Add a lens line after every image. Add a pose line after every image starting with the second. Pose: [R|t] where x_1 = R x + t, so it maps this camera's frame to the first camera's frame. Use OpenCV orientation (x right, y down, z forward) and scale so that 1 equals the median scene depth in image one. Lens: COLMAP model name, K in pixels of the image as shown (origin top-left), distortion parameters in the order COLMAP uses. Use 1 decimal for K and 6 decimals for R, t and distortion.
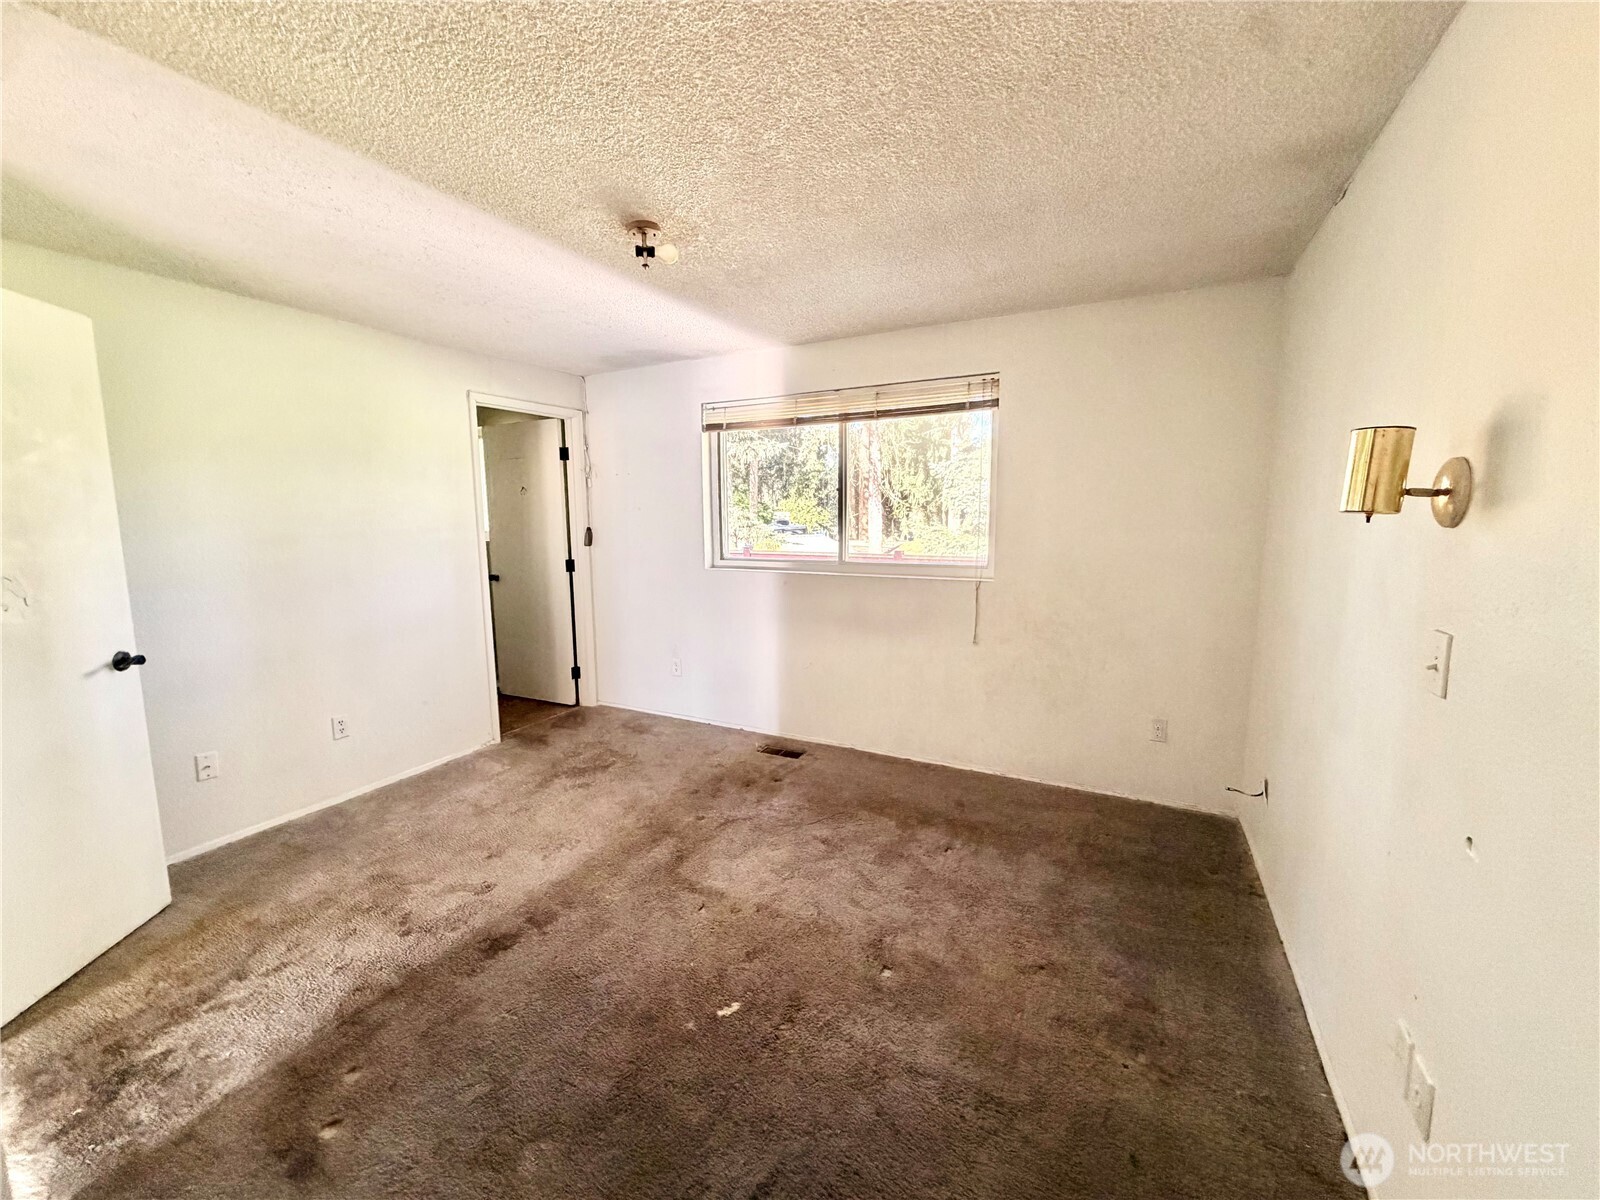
lens RADIAL K [[639.9, 0, 797.2], [0, 639.9, 599.4], [0, 0, 1]] dist [-0.001761, 0.000651]
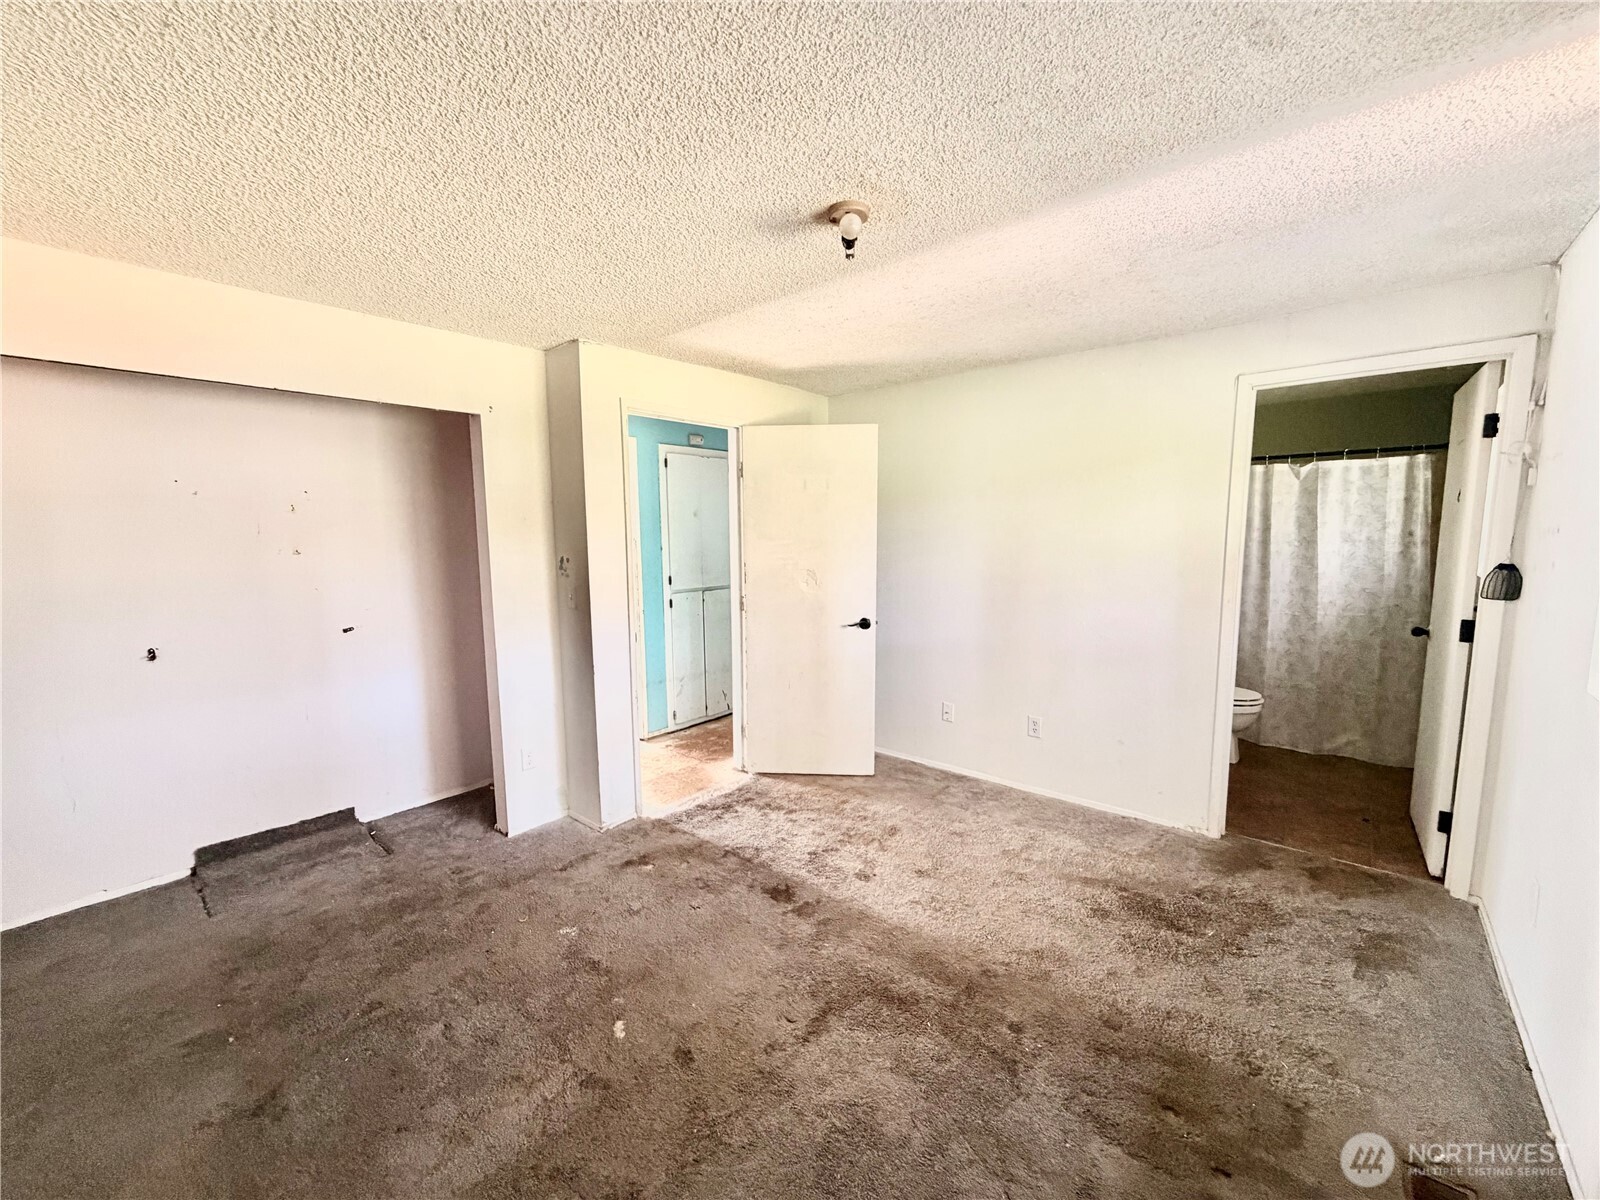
lens RADIAL K [[639.9, 0, 796.9], [0, 639.9, 600.3], [0, 0, 1]] dist [-0.001761, 0.000651]
pose [[-0.235281, 0.121187, -0.964343, 0.526058], [-0.112210, 0.982175, 0.150805, -0.168748], [0.965428, 0.143691, -0.217488, 0.983426]]
